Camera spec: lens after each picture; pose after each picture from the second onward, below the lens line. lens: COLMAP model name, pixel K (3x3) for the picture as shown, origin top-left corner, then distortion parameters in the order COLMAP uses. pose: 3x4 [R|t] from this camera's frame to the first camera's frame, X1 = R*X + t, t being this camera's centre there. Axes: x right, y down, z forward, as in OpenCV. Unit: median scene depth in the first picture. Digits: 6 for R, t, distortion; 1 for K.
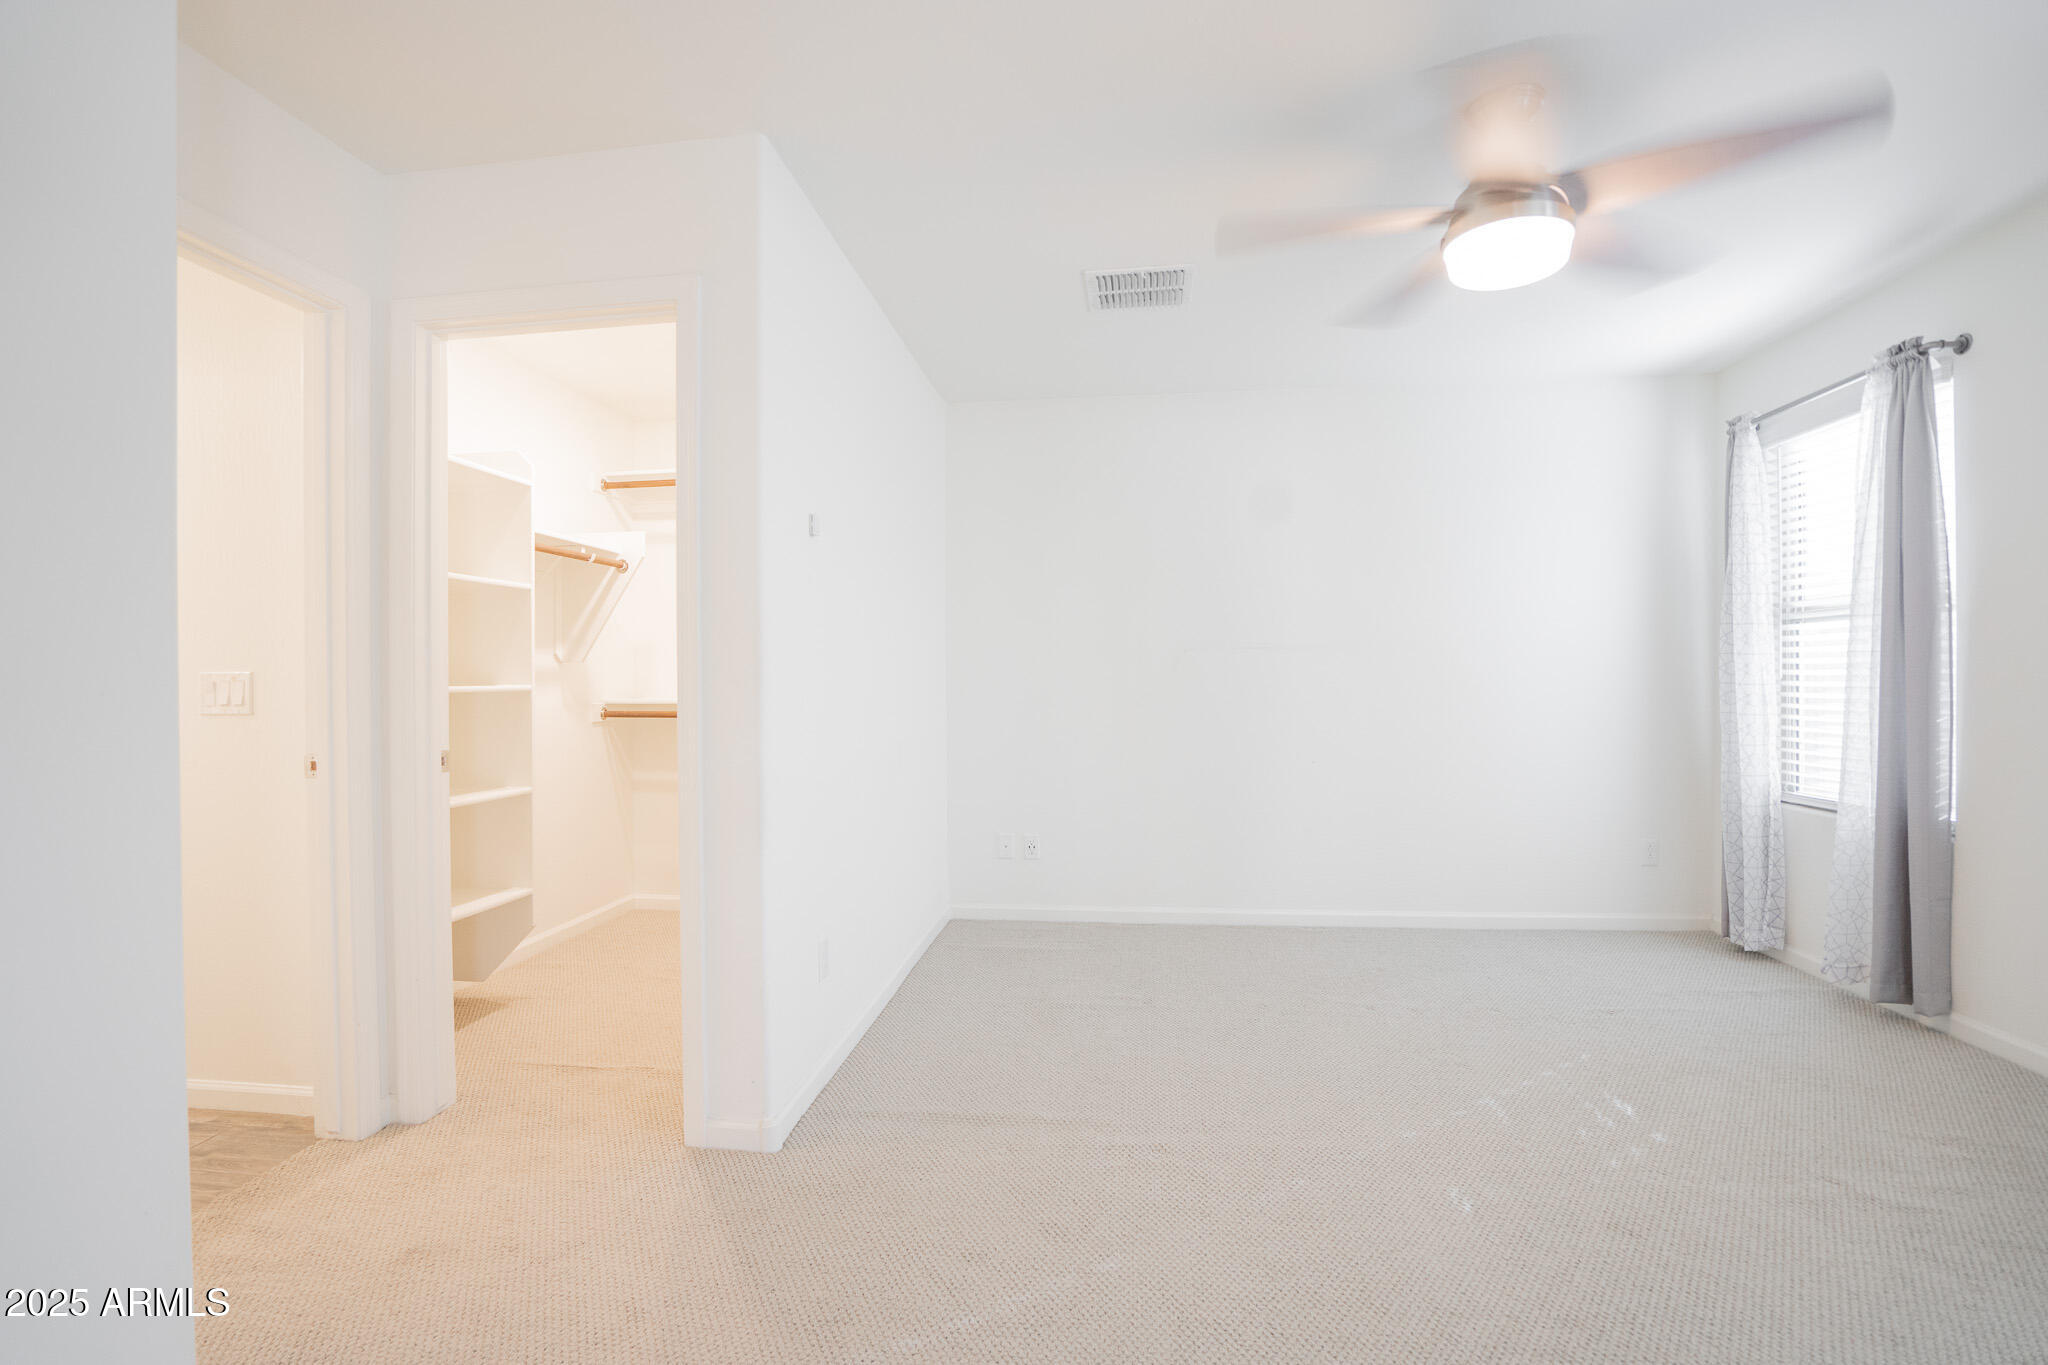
lens RADIAL K [[942.4, 0, 1010.8], [0, 942.4, 685.4], [0, 0, 1]] dist [-0.066916, 0.027813]
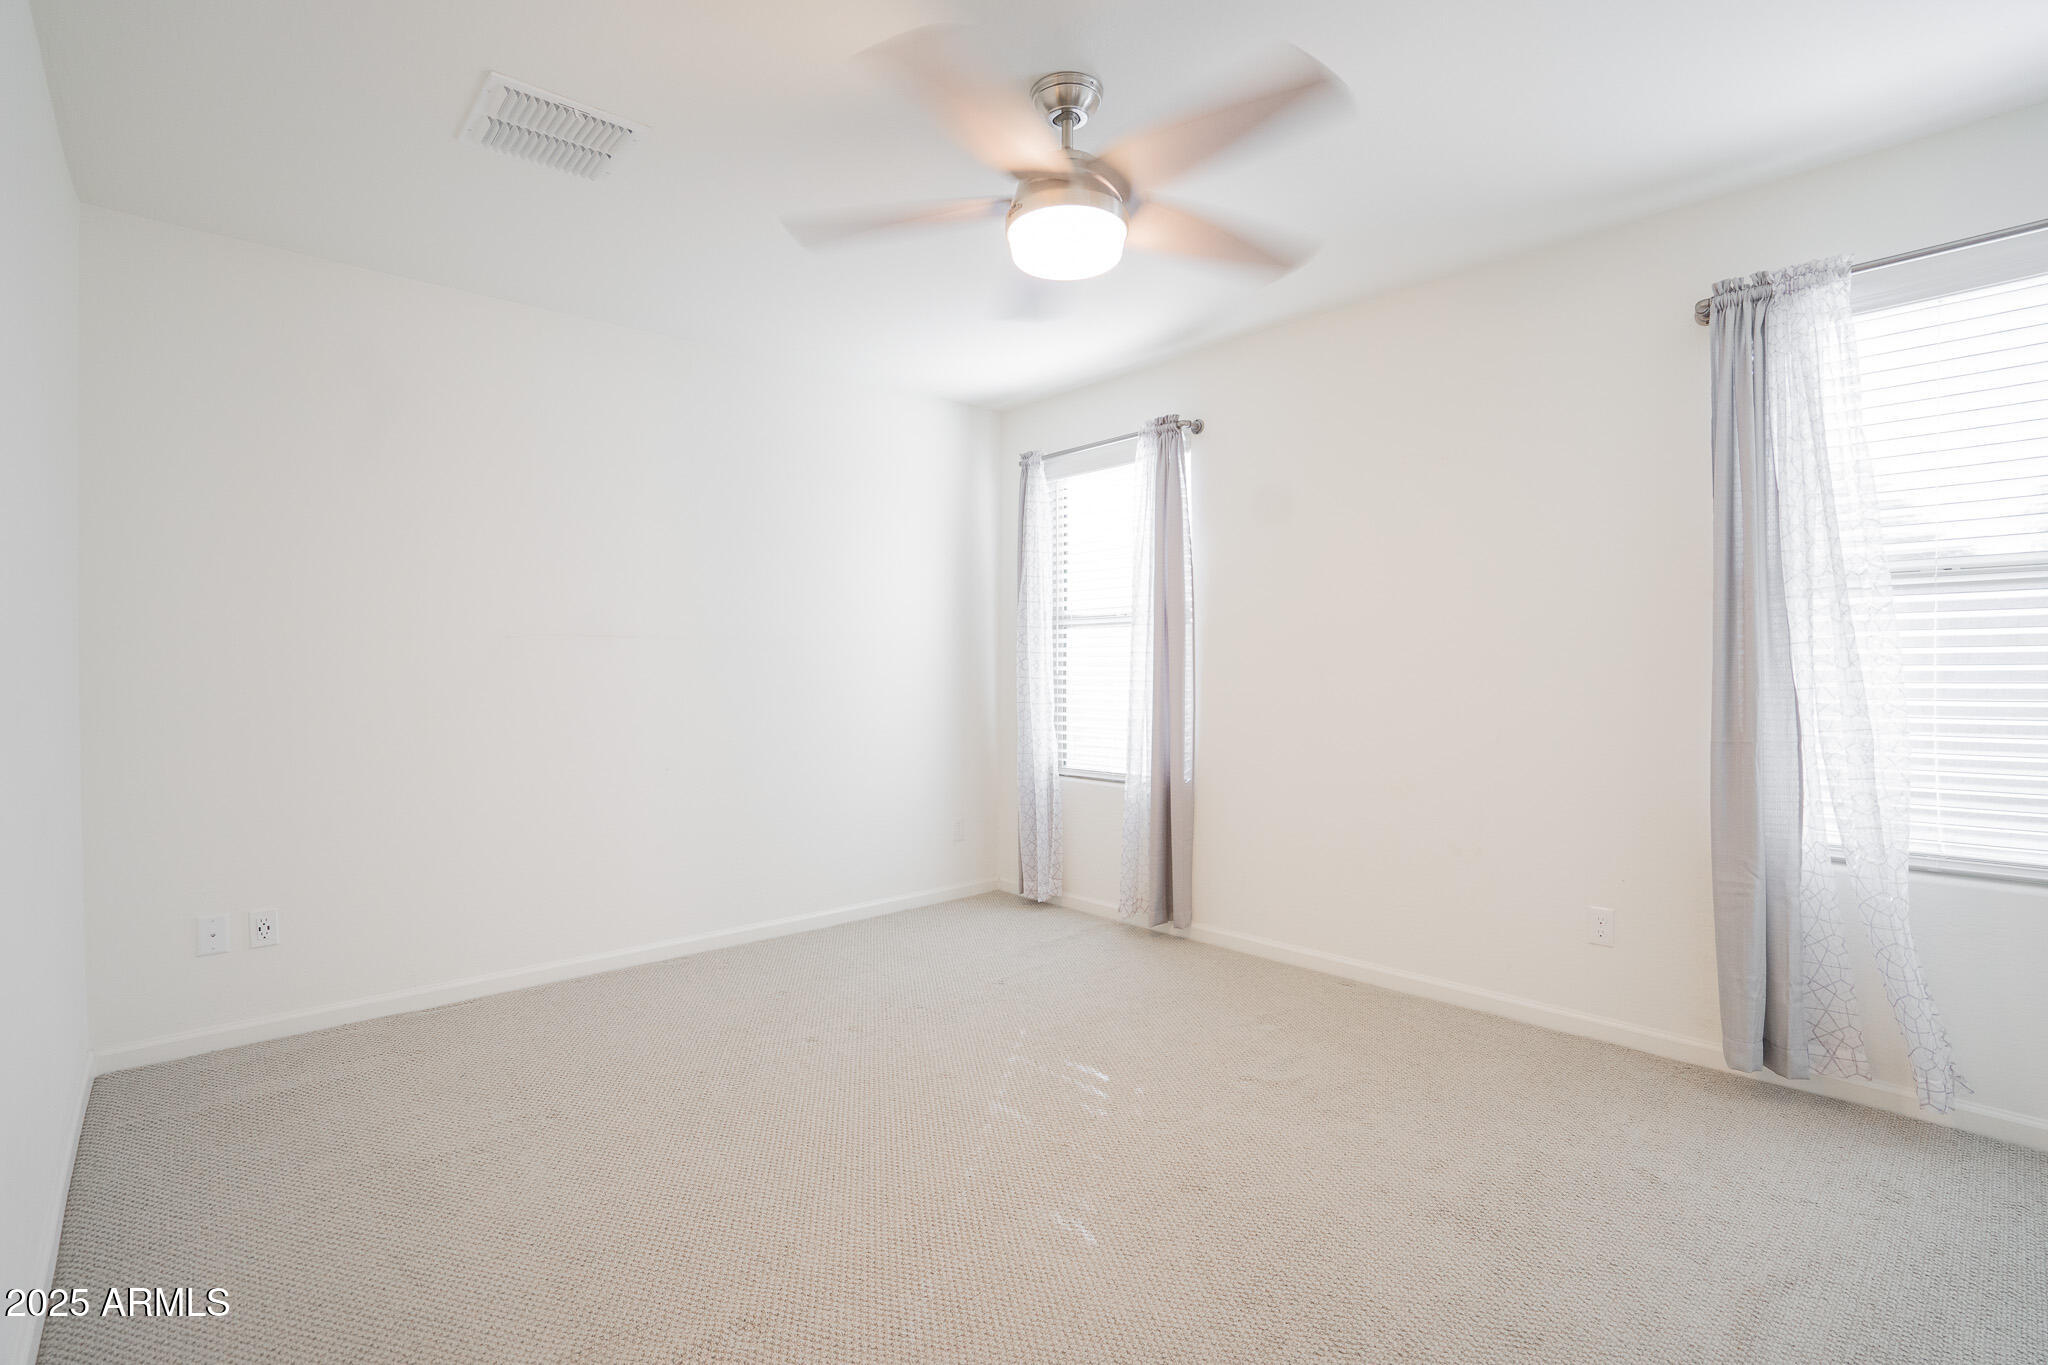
lens RADIAL K [[942.4, 0, 1010.8], [0, 942.4, 685.4], [0, 0, 1]] dist [-0.066916, 0.027813]
pose [[0.651276, -0.008064, 0.758798, -0.163884], [0.001355, 0.999954, 0.009465, -0.004349], [-0.758840, -0.005136, 0.651257, 0.256929]]
